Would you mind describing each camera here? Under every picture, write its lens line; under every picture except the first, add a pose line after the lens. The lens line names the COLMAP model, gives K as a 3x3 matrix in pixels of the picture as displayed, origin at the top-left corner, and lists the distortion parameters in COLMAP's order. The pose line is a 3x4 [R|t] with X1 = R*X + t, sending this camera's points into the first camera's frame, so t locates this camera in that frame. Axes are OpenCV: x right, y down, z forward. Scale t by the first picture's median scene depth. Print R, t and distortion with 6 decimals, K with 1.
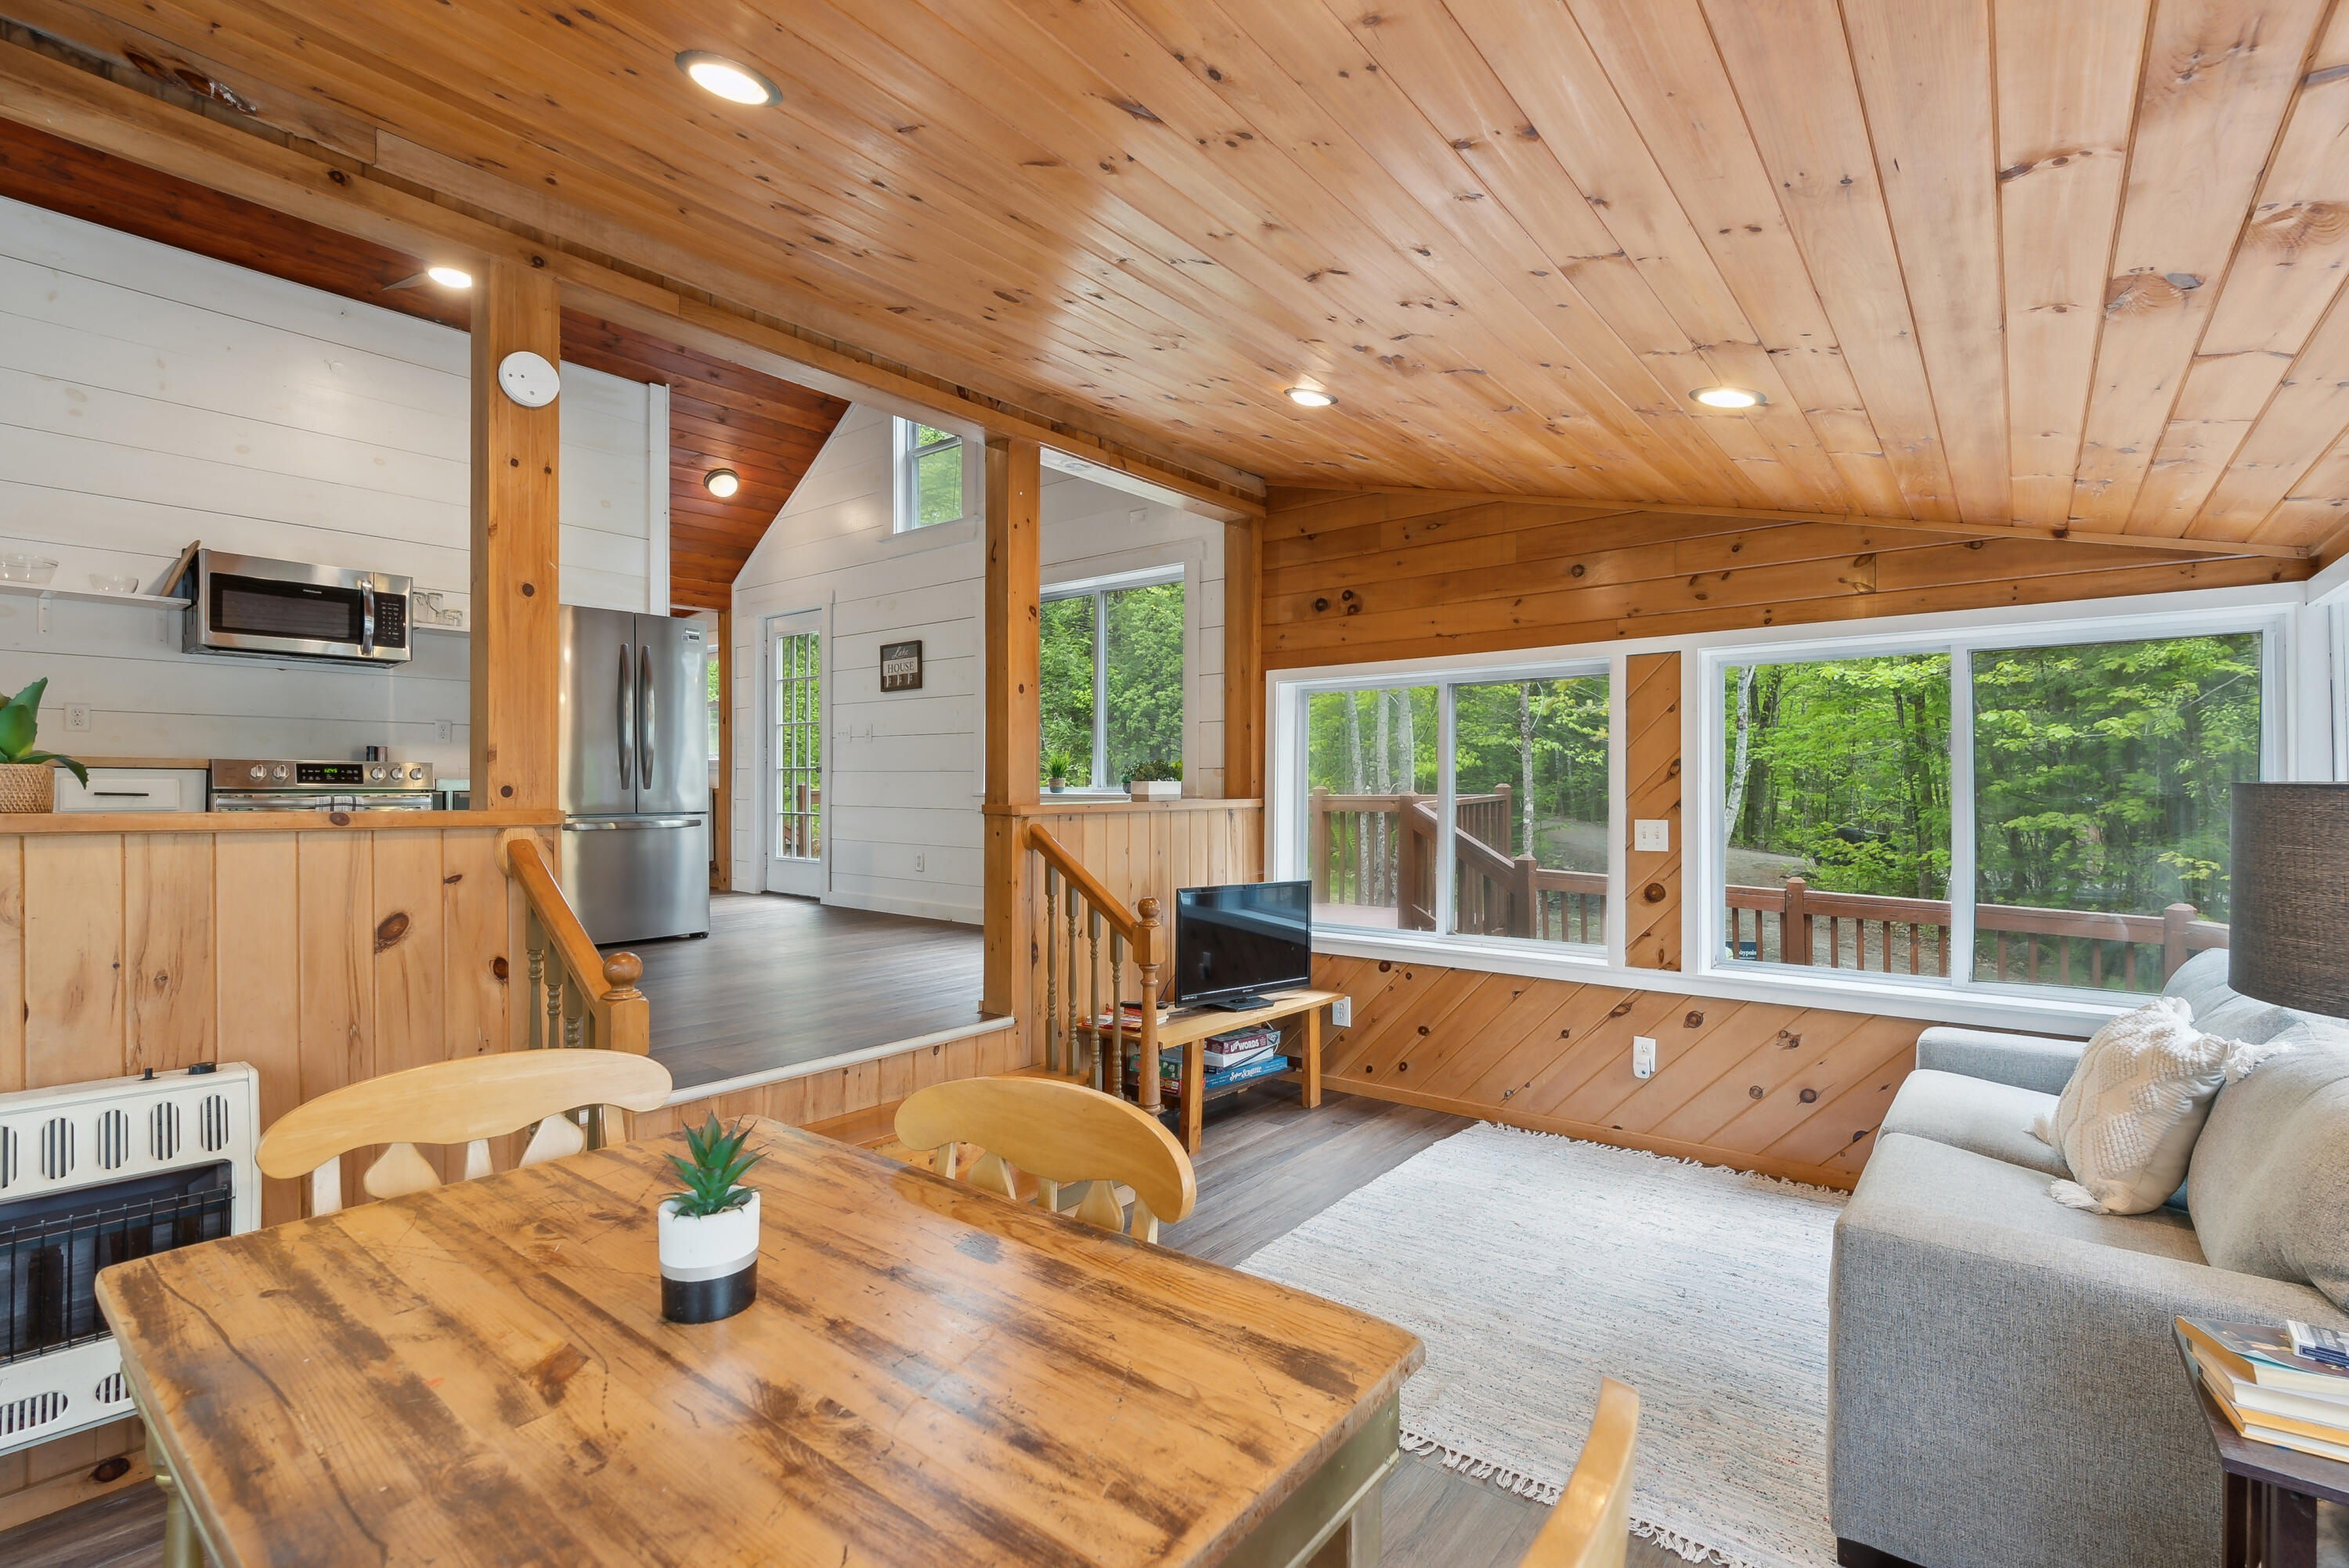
lens RADIAL K [[1055.9, 0, 1174.5], [0, 1055.9, 784.0], [0, 0, 1]] dist [-0.010896, 0.001018]
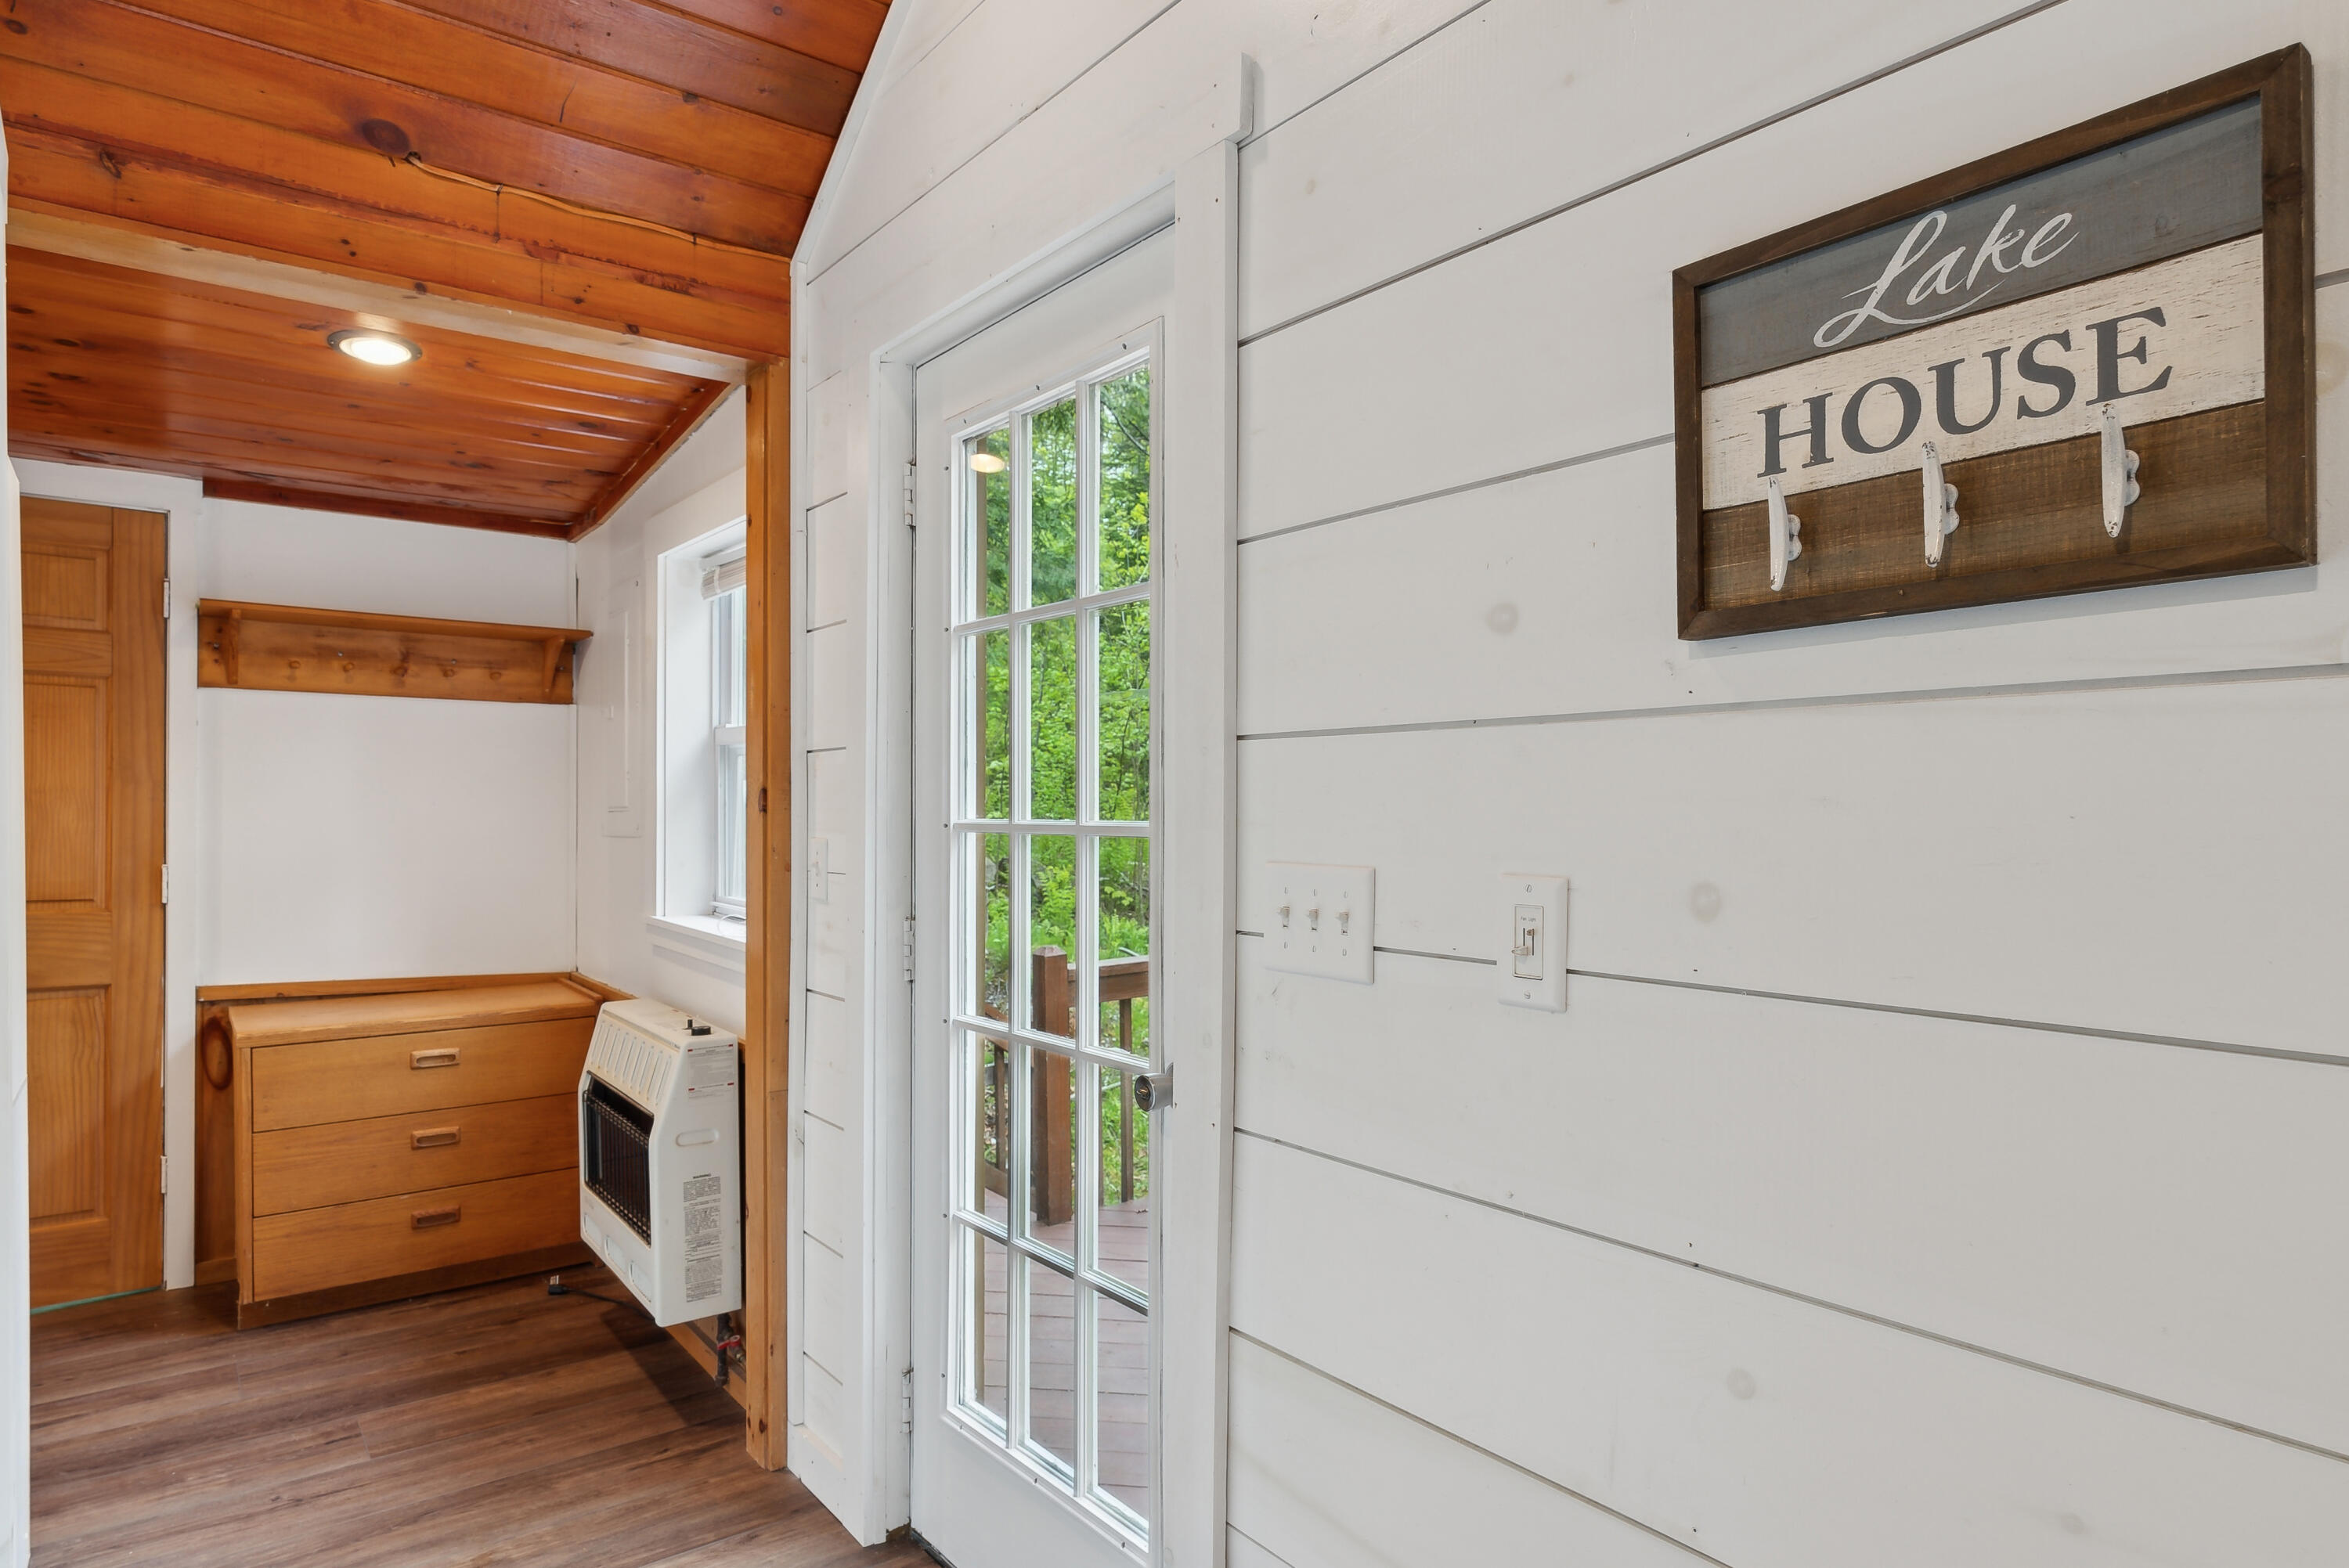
lens RADIAL K [[1333.6, 0, 1173.9], [0, 1333.6, 814.5], [0, 0, 1]] dist [0.000053, -0.000200]
pose [[0.972411, 0.002337, -0.233264, -0.472592], [-0.001510, 0.999992, 0.003727, -0.104994], [0.233271, -0.003273, 0.972406, 1.309381]]
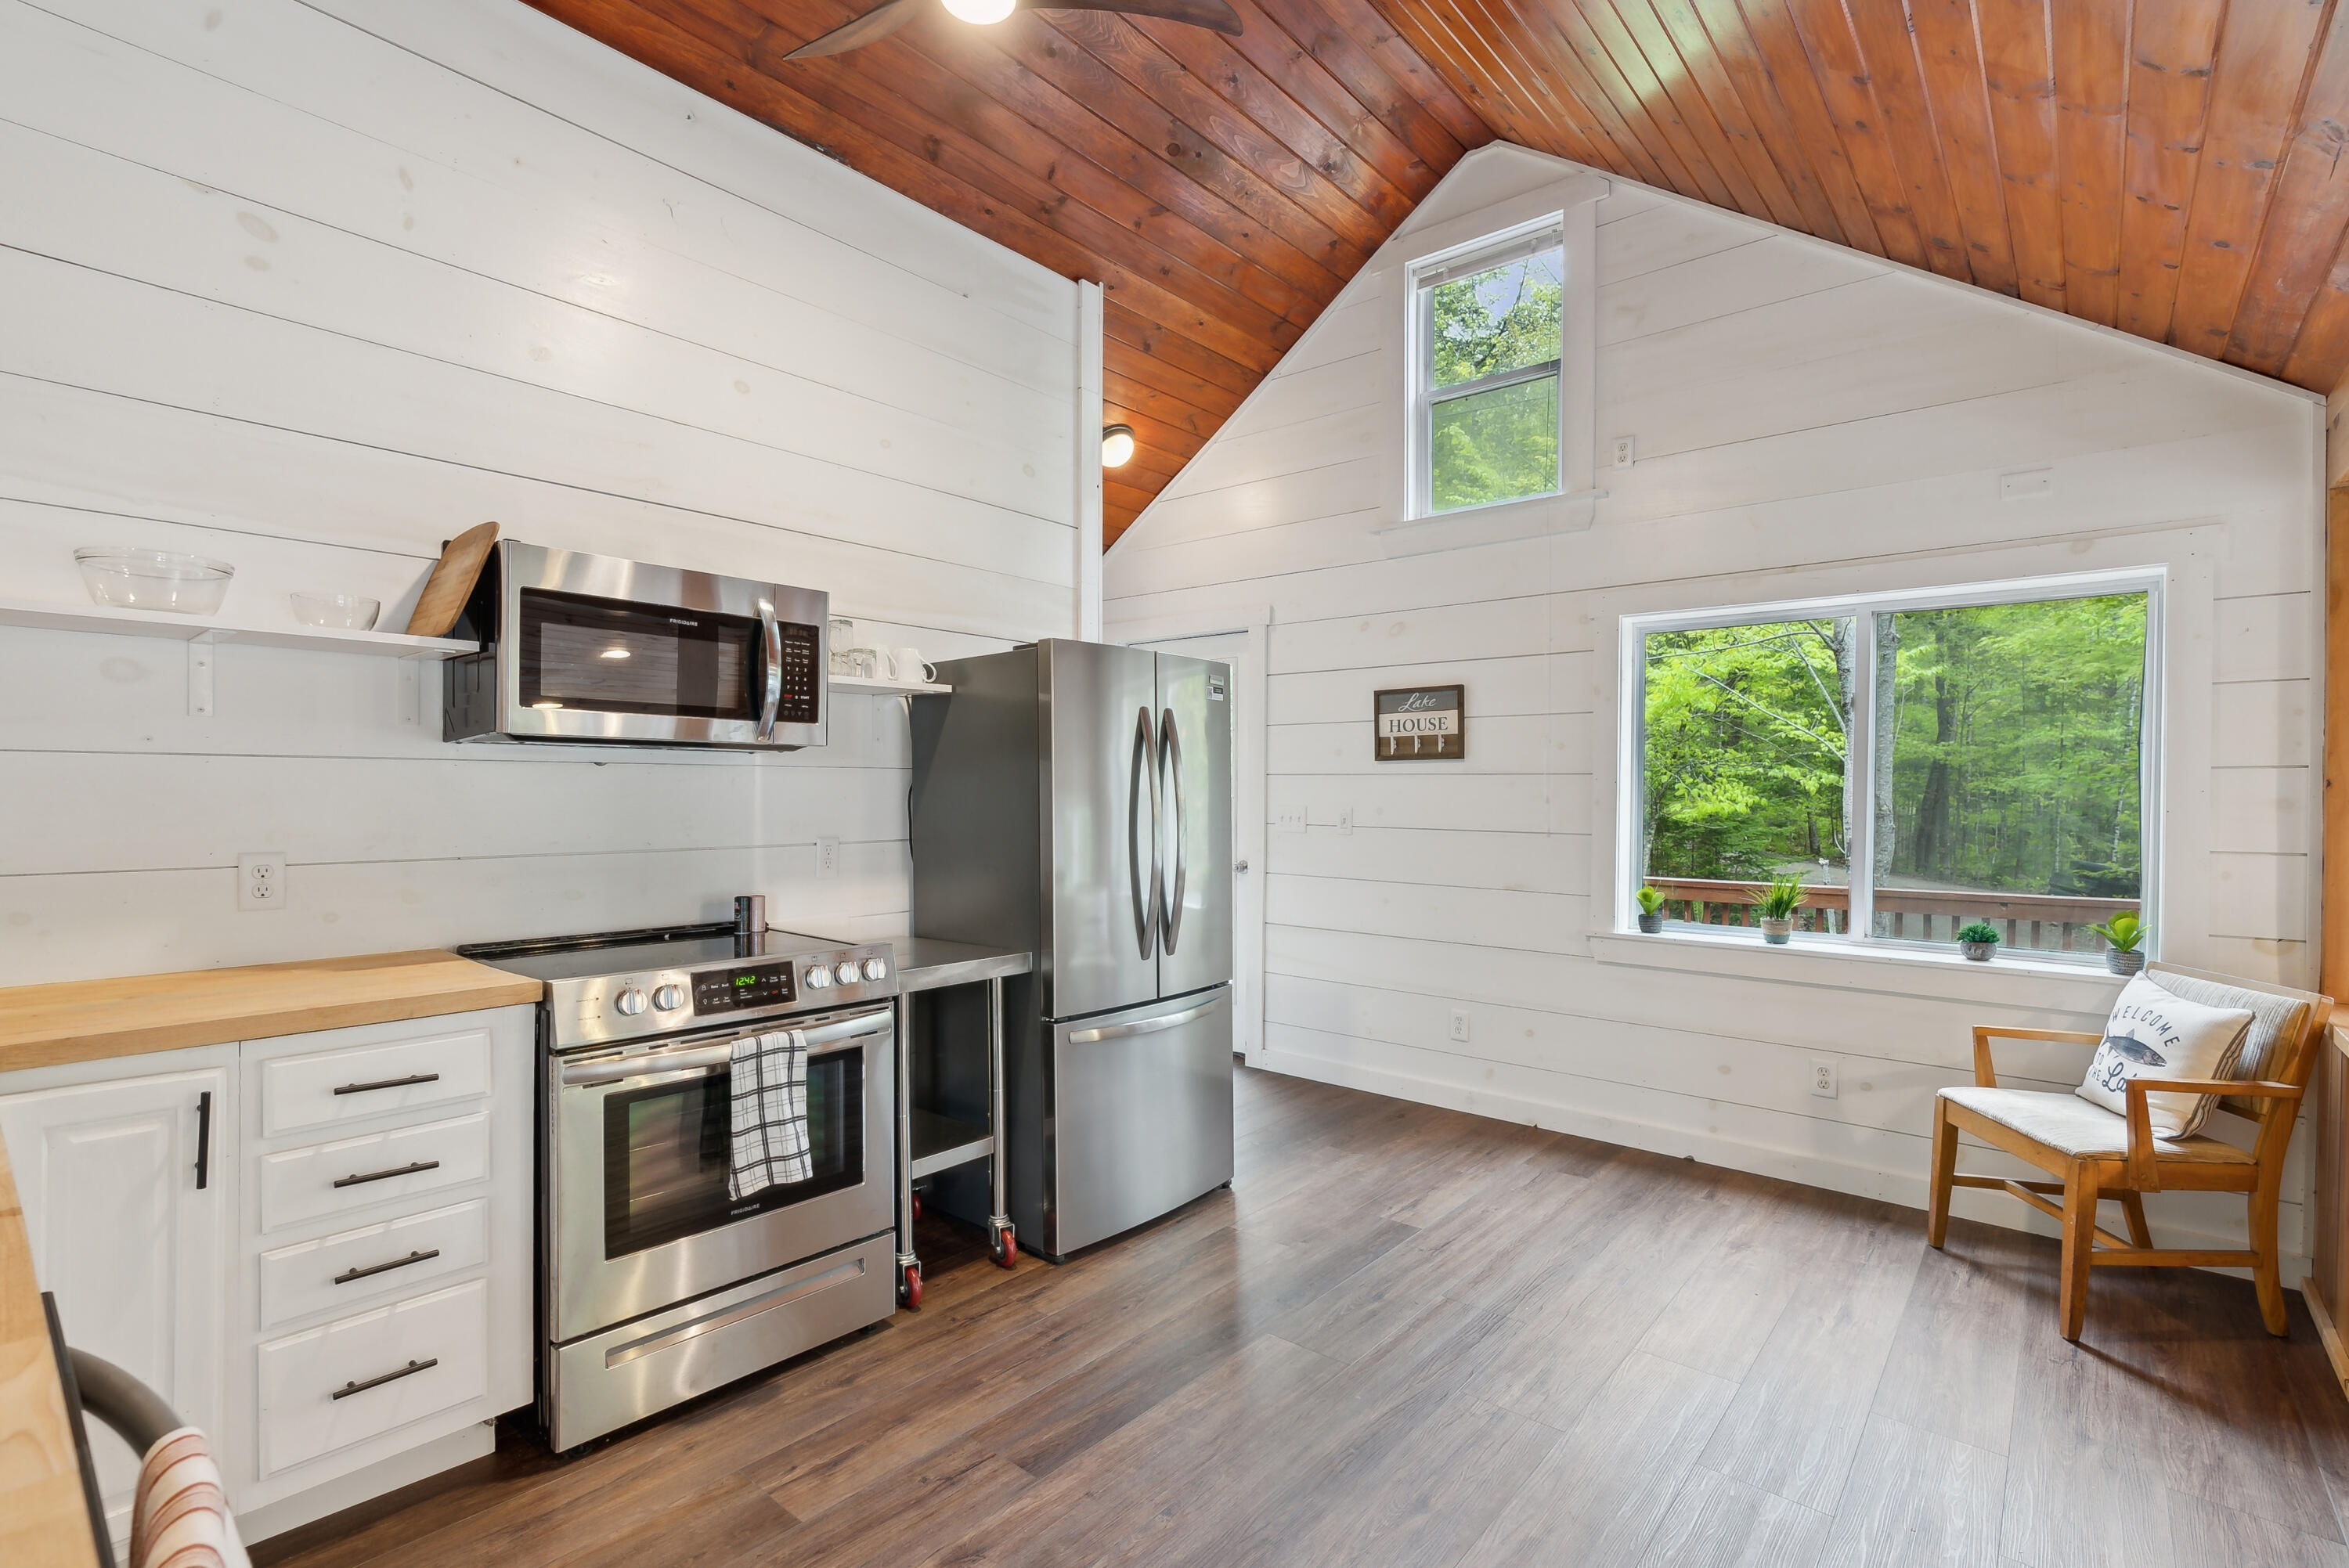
lens RADIAL K [[1069.7, 0, 1168.3], [0, 1069.7, 801.0], [0, 0, 1]] dist [-0.014958, -0.000045]
pose [[0.999399, 0.002935, -0.034535, -0.605769], [-0.002538, 0.999930, 0.011518, -0.109225], [0.034566, -0.011424, 0.999337, 0.515418]]
